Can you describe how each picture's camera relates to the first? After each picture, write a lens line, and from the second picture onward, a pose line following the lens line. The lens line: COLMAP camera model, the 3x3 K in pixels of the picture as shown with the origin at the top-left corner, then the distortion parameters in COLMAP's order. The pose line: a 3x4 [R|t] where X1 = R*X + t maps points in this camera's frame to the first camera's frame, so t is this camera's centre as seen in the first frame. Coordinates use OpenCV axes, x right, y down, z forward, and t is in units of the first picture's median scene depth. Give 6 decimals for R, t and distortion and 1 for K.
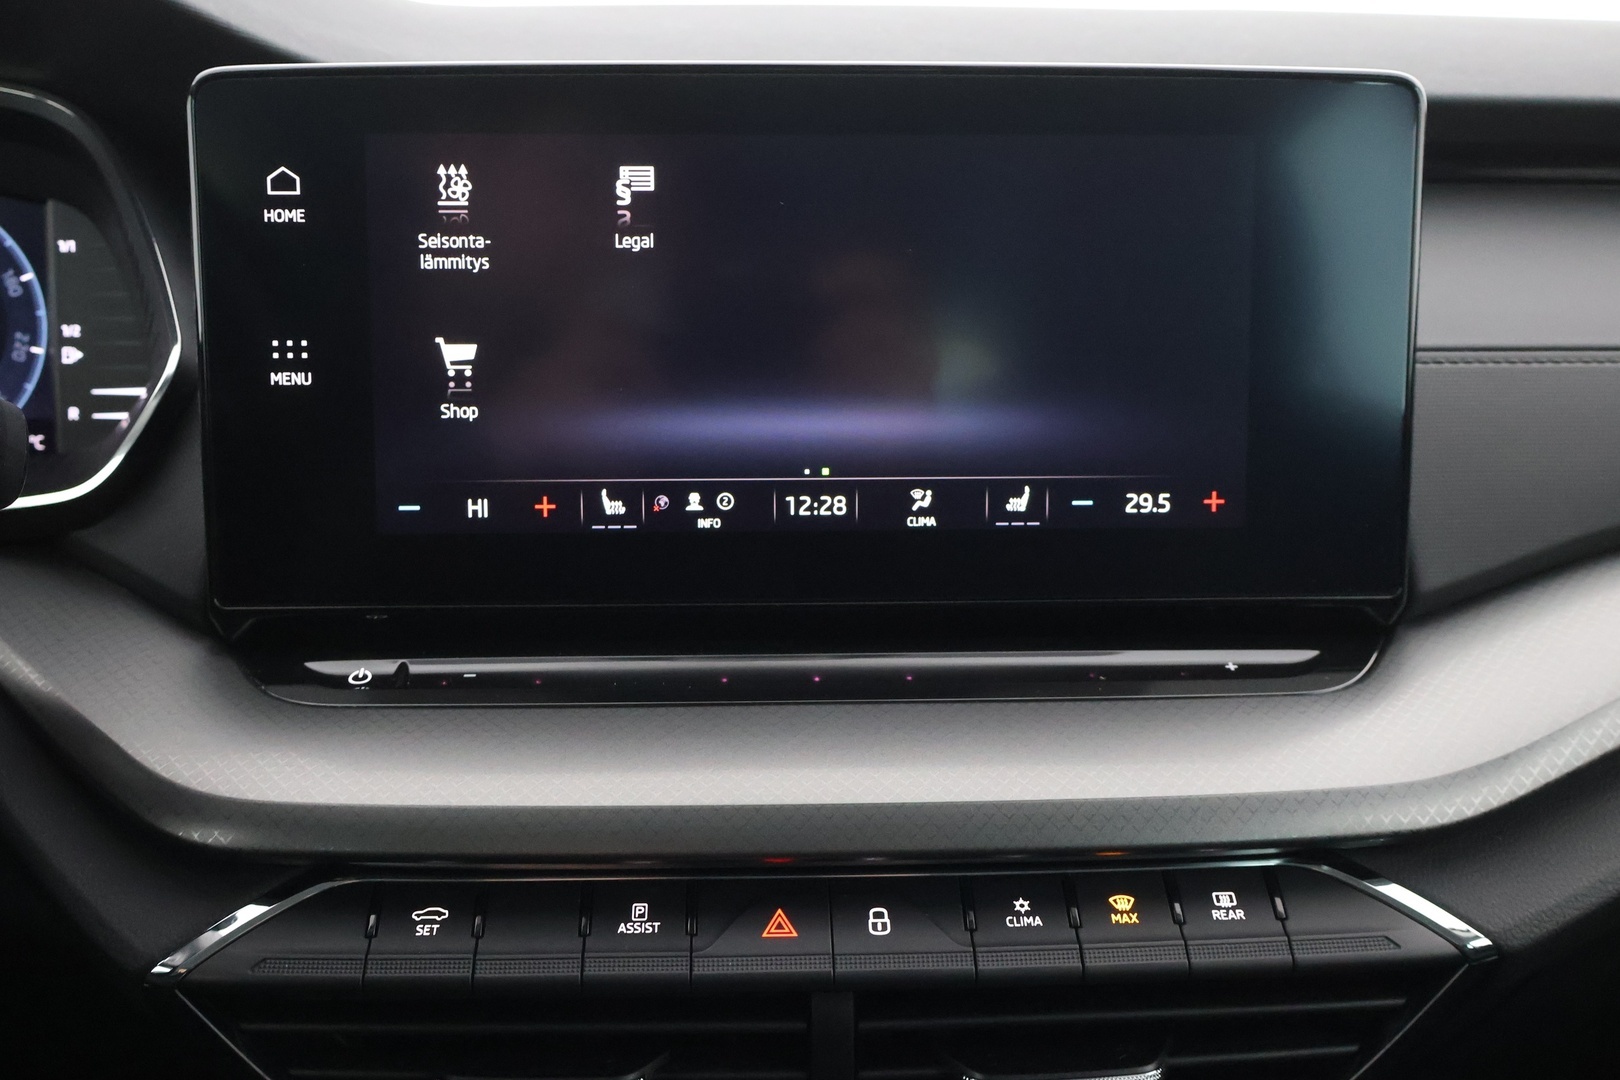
lens RADIAL K [[1618.0, 0, 804.4], [0, 1618.0, 535.5], [0, 0, 1]] dist [-0.001741, 0.002085]
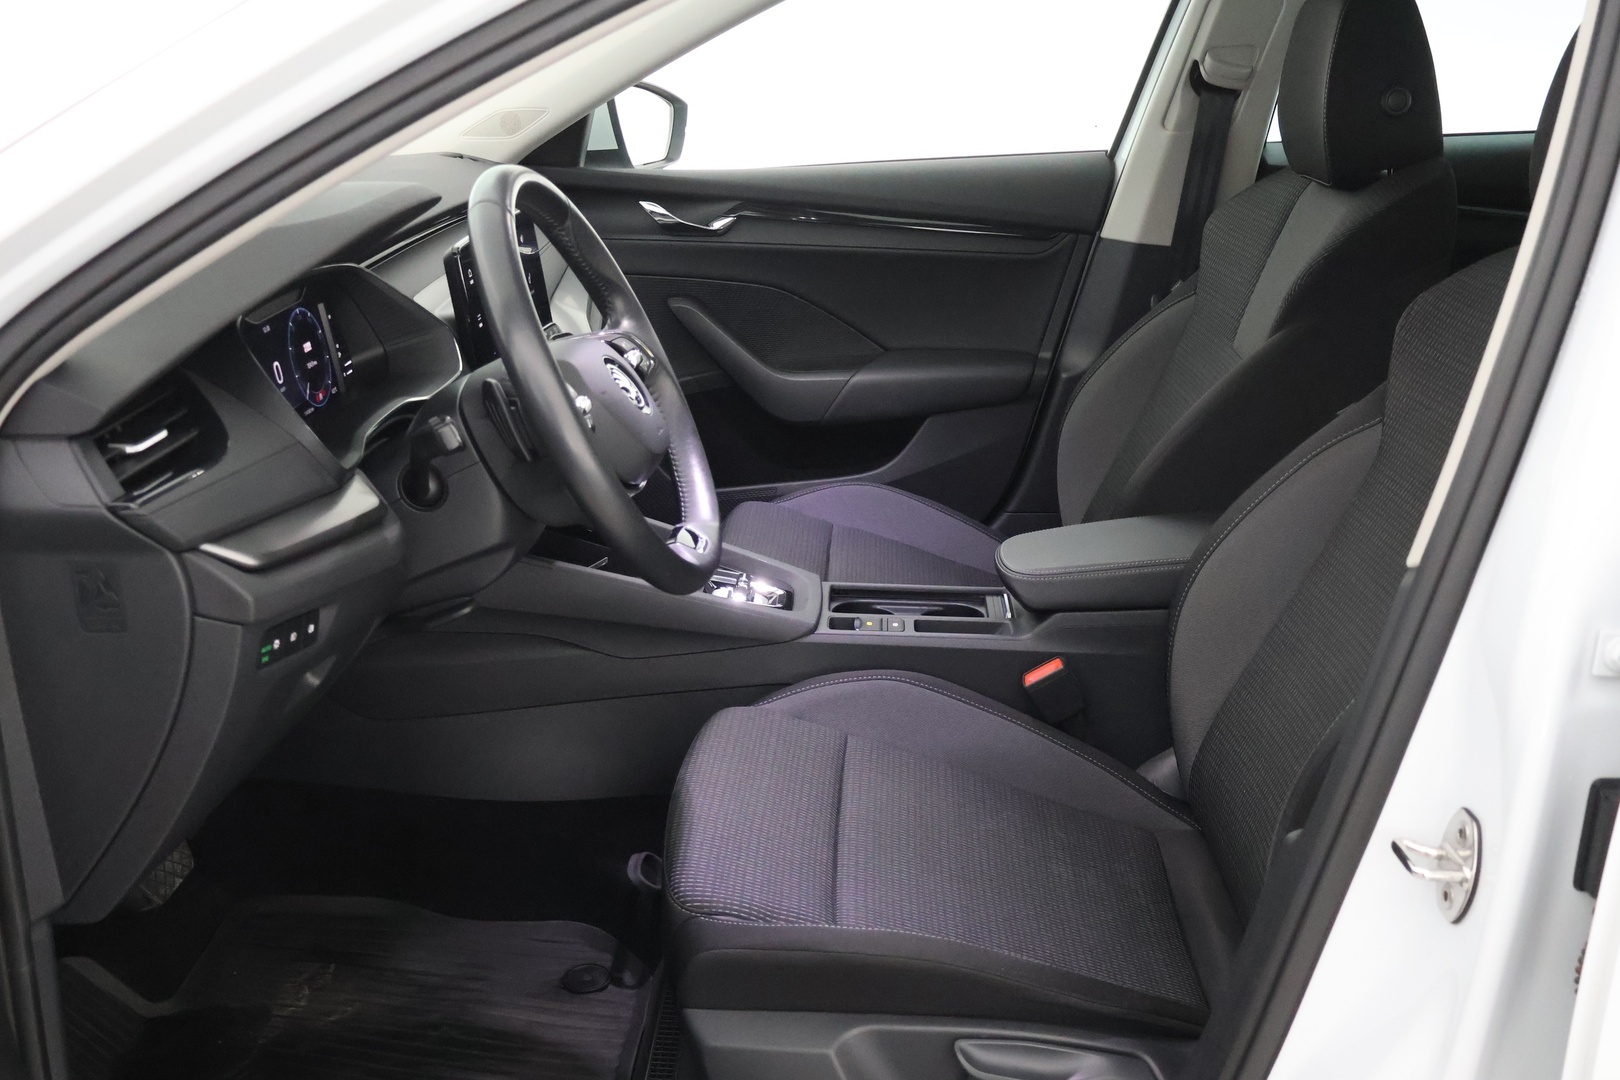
lens RADIAL K [[1618.0, 0, 804.4], [0, 1618.0, 535.5], [0, 0, 1]] dist [-0.001741, 0.002085]
pose [[0.086080, -0.316676, 0.944620, -4.246152], [0.251874, 0.924256, 0.286897, -0.573511], [-0.963924, 0.213229, 0.159322, -0.220787]]
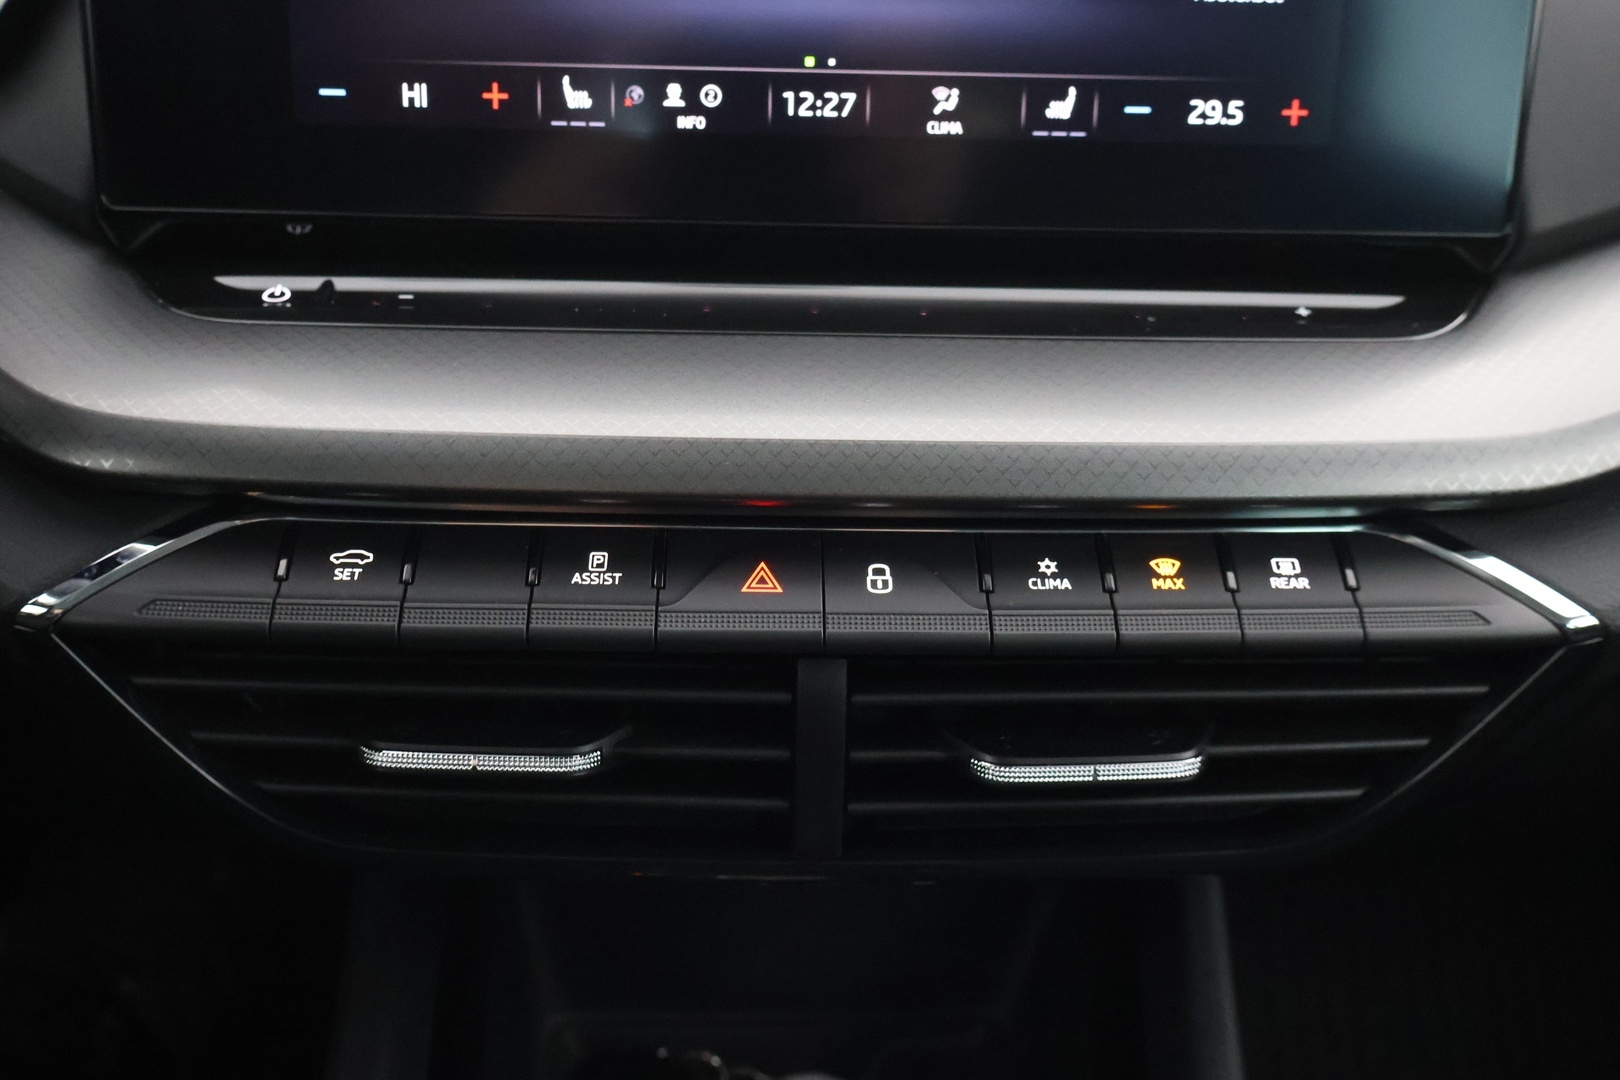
lens RADIAL K [[1610.3, 0, 810.0], [0, 1610.3, 540.0], [0, 0, 1]] dist [0.000808, 0.004405]
pose [[0.999671, 0.025651, -0.000882, 0.009841], [-0.025319, 0.991196, 0.129960, 0.107809], [0.004208, -0.129895, 0.991519, 0.161308]]
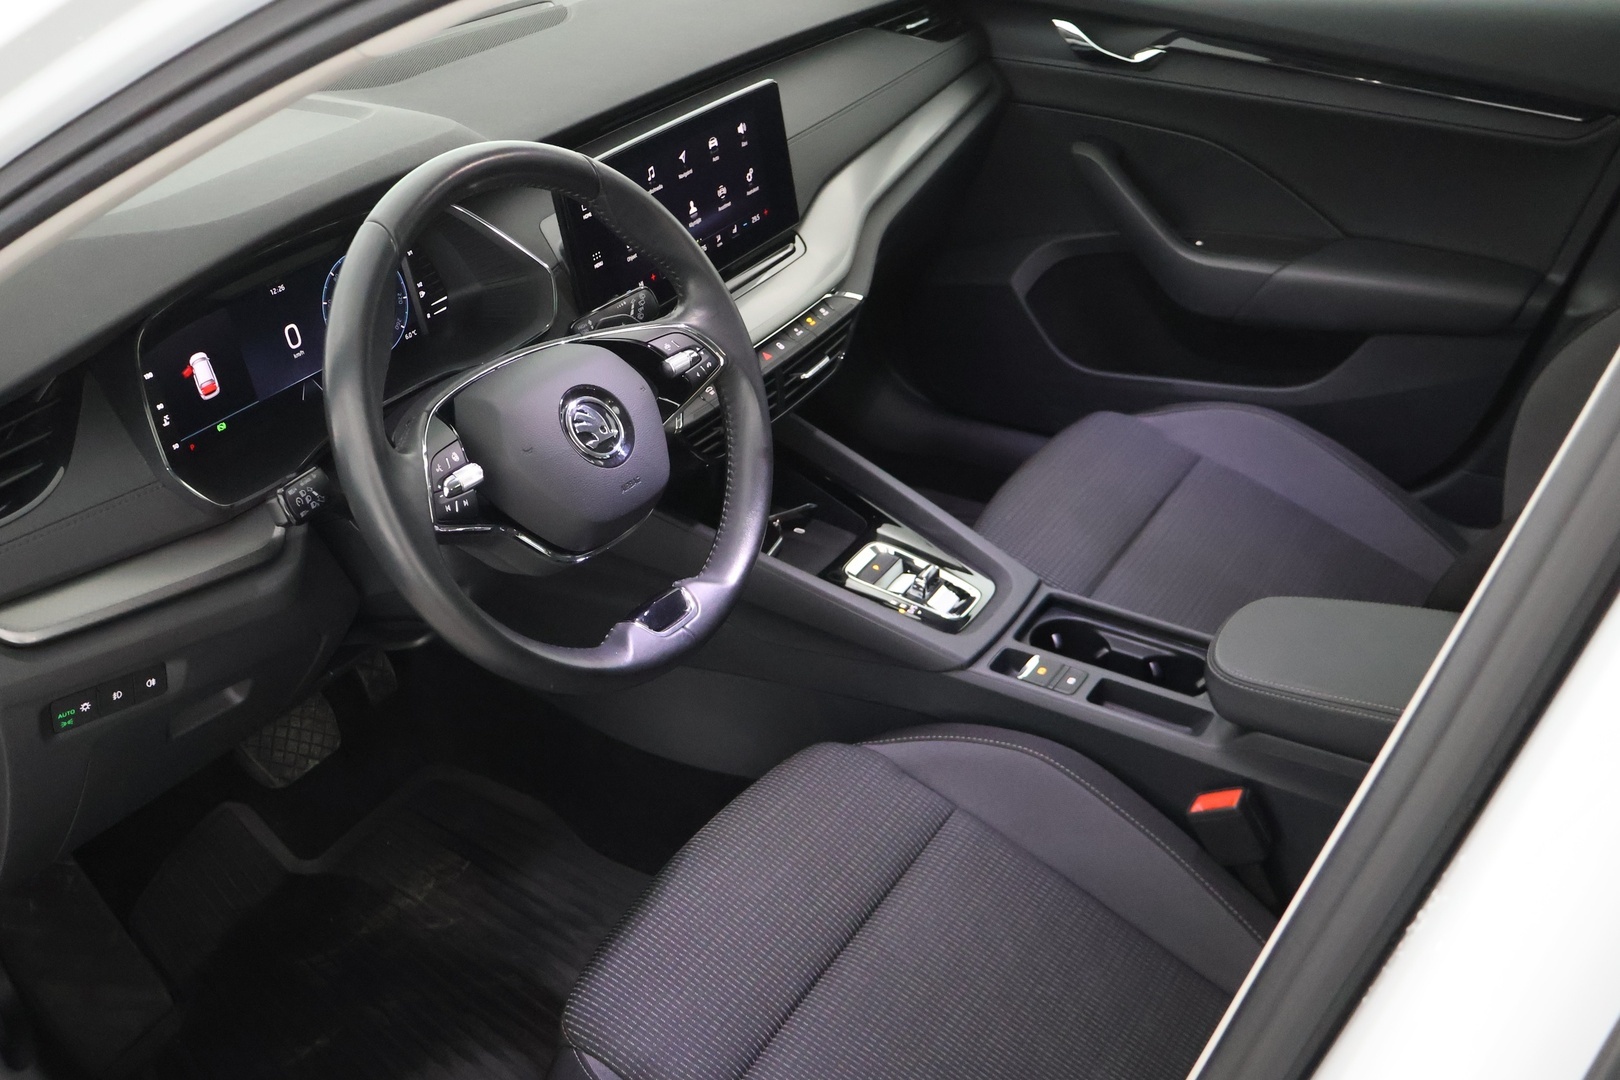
lens RADIAL K [[1626.5, 0, 810.5], [0, 1626.5, 570.5], [0, 0, 1]] dist [-0.005392, -0.004987]
pose [[0.558375, -0.461328, 0.689488, -2.790121], [0.246104, 0.885821, 0.393387, -0.782049], [-0.792244, -0.049972, 0.608155, -1.418251]]
